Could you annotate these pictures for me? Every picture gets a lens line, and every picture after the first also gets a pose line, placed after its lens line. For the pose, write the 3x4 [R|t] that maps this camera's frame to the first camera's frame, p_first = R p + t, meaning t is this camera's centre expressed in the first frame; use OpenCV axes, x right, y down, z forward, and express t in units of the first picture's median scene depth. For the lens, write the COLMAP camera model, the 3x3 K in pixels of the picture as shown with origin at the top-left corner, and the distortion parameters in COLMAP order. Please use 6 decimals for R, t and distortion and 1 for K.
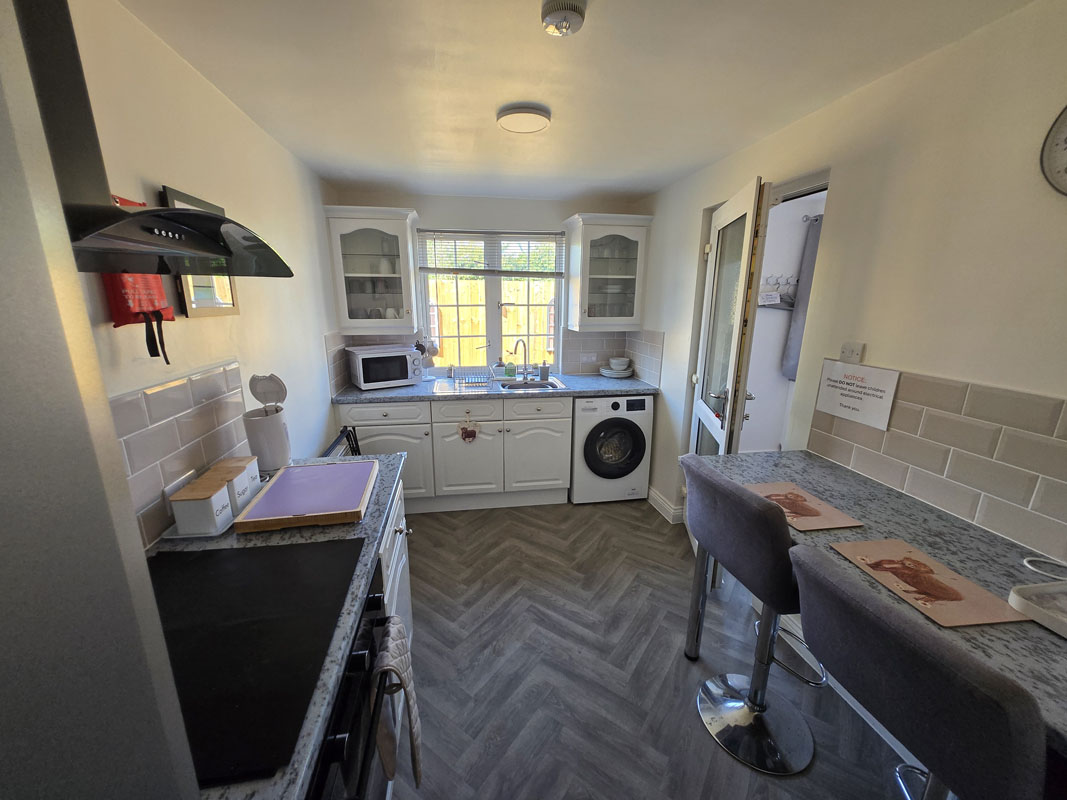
lens RADIAL K [[421.2, 0, 528.2], [0, 421.2, 404.7], [0, 0, 1]] dist [0.007158, -0.000639]
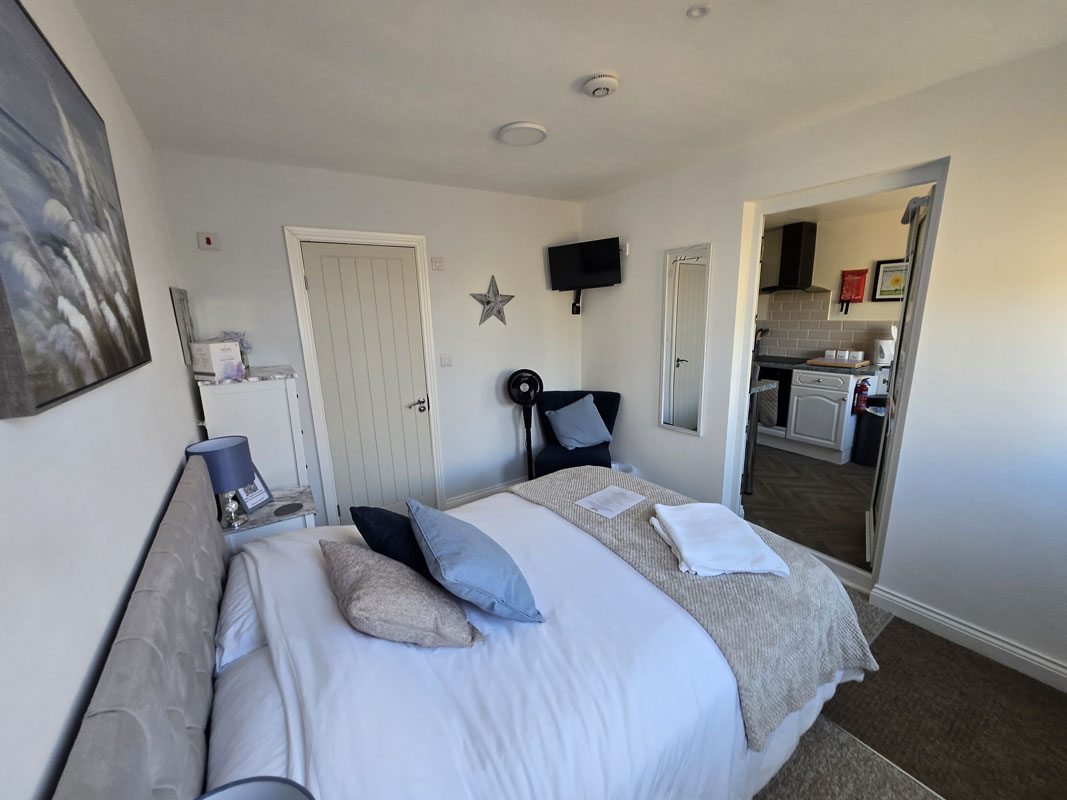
lens RADIAL K [[421.2, 0, 532.9], [0, 421.2, 402.3], [0, 0, 1]] dist [0.007158, -0.000639]
pose [[-0.911413, 0.110113, -0.396487, 1.754707], [-0.075887, 0.902027, 0.424956, -0.427336], [0.404435, 0.417399, -0.813763, 1.781315]]
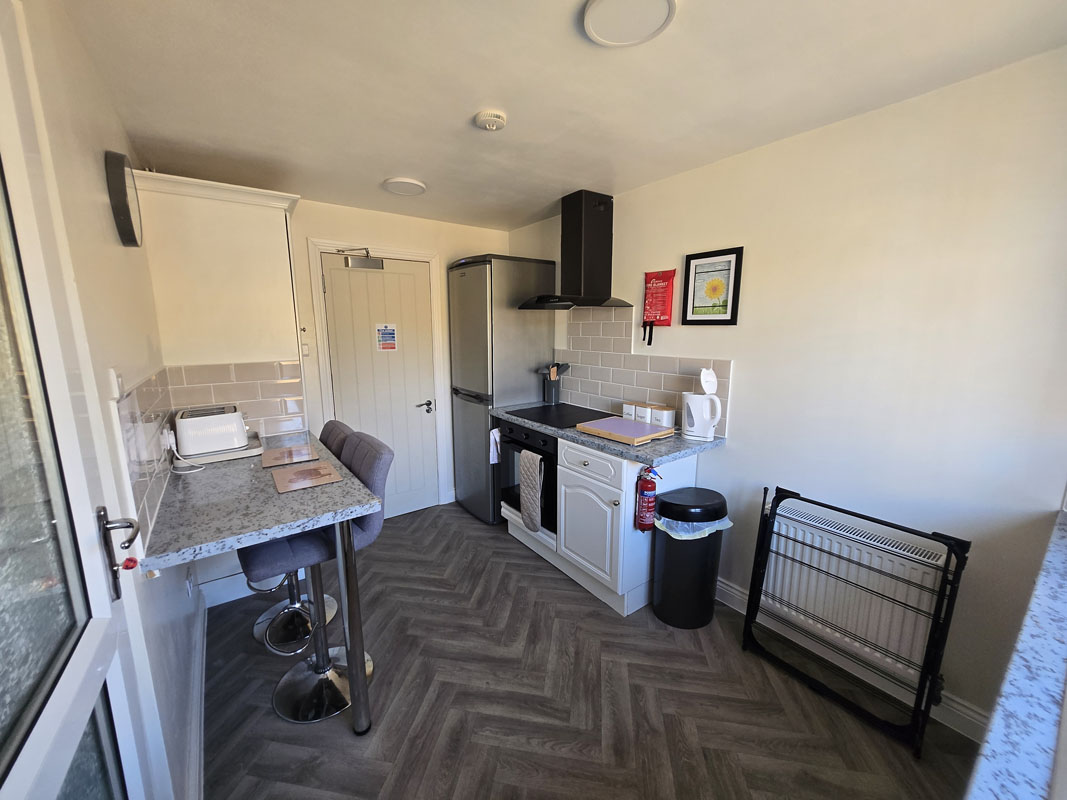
lens RADIAL K [[421.2, 0, 528.1], [0, 421.2, 399.8], [0, 0, 1]] dist [0.007158, -0.000639]
pose [[-0.896800, 0.077719, -0.435556, 0.372700], [-0.105531, 0.918461, 0.381173, -0.336582], [0.429666, 0.387801, -0.815474, 1.446822]]
